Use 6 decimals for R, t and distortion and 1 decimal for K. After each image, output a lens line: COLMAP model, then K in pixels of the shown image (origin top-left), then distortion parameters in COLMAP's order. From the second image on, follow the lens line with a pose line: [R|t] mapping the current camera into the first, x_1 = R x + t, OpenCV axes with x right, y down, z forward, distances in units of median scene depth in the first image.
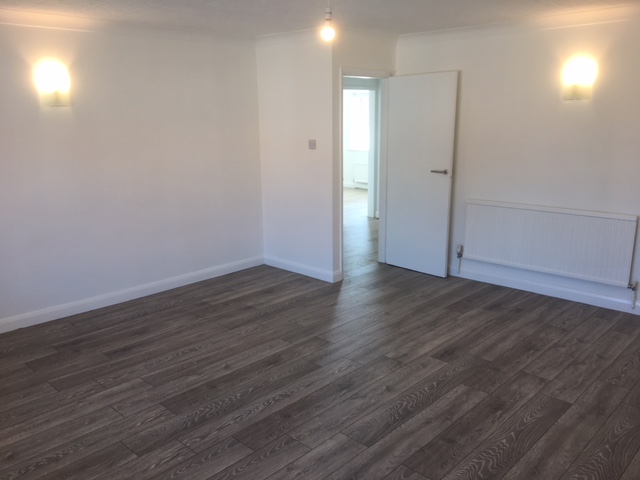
lens RADIAL K [[538.5, 0, 320.0], [0, 538.5, 240.0], [0, 0, 1]] dist [0.106436, -0.154477]
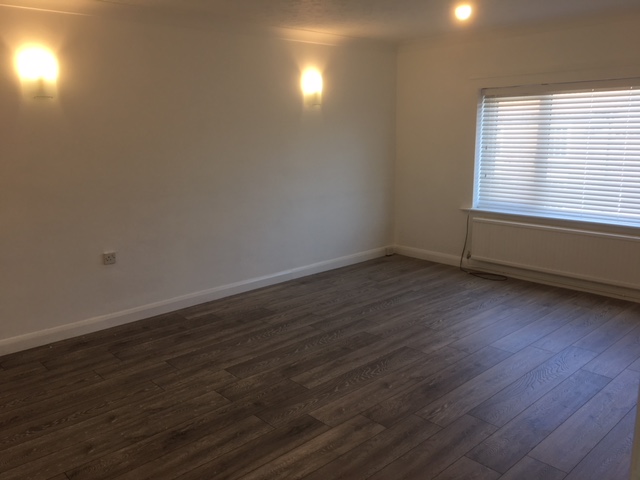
lens RADIAL K [[538.5, 0, 320.0], [0, 538.5, 240.0], [0, 0, 1]] dist [0.106436, -0.154477]
pose [[-0.998209, 0.015717, 0.057718, 0.167183], [0.038284, 0.909236, 0.414518, -0.336841], [-0.045964, 0.415985, -0.908209, 1.614889]]
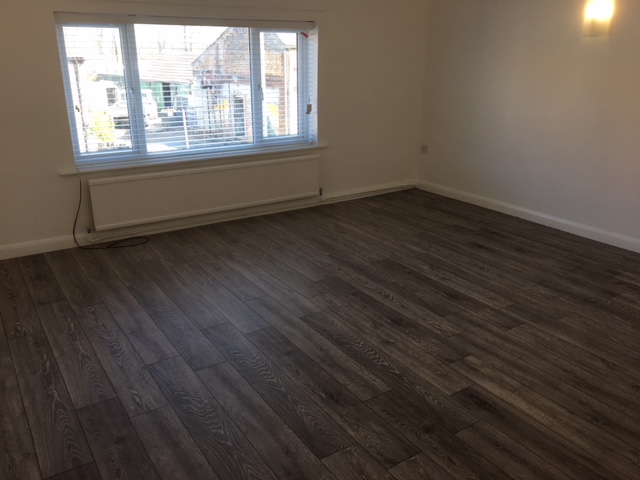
lens RADIAL K [[538.5, 0, 320.0], [0, 538.5, 240.0], [0, 0, 1]] dist [0.106436, -0.154477]
pose [[-0.213233, 0.336526, -0.917214, 0.882024], [-0.222263, 0.897480, 0.380957, -0.207463], [0.951384, 0.285095, -0.116576, 0.855522]]
